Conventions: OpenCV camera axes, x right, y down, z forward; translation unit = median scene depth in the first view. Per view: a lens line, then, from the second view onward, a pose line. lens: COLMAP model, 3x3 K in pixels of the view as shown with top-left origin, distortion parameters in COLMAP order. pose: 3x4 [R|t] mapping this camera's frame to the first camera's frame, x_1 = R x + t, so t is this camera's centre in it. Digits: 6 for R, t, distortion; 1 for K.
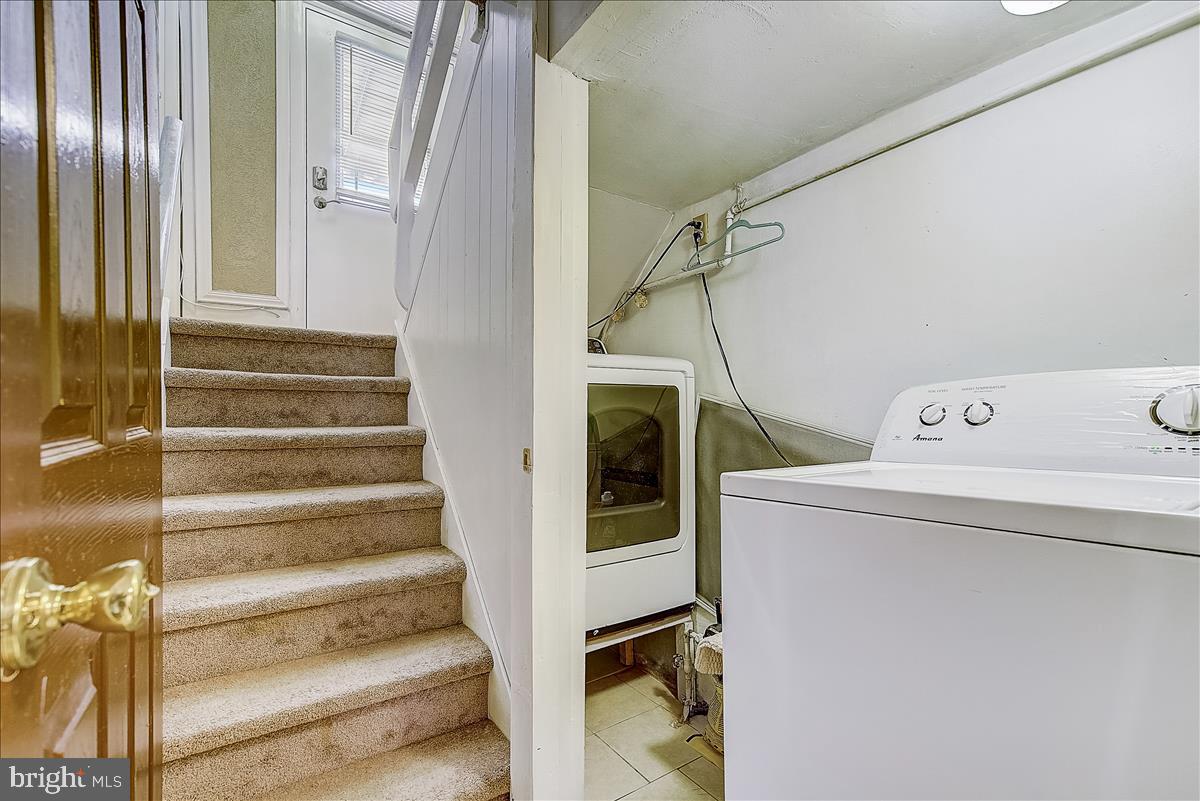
lens RADIAL K [[538.4, 0, 603.9], [0, 538.4, 397.5], [0, 0, 1]] dist [-0.033319, 0.033919]
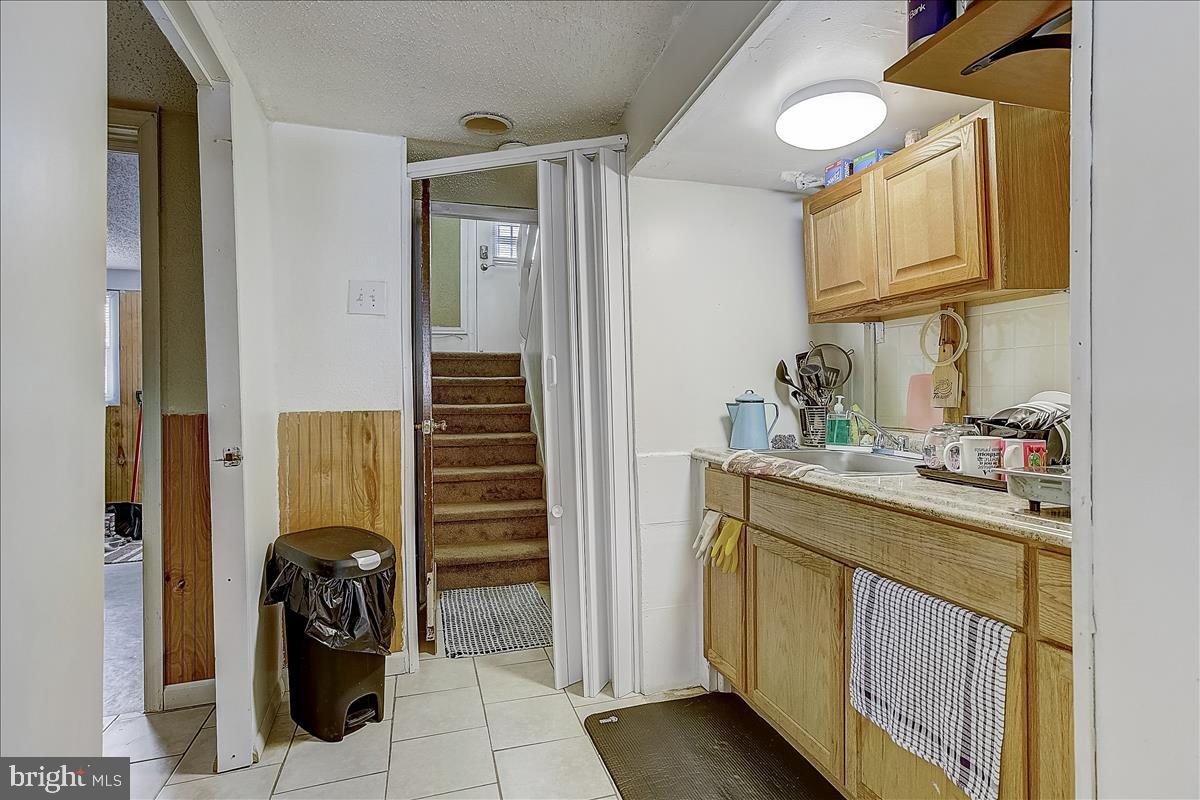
lens RADIAL K [[538.4, 0, 603.9], [0, 538.4, 397.0], [0, 0, 1]] dist [-0.033319, 0.033919]
pose [[0.955719, -0.003974, -0.294254, 0.494222], [0.013341, 0.999466, 0.029834, -0.024217], [0.293978, -0.032439, 0.955261, -0.775698]]
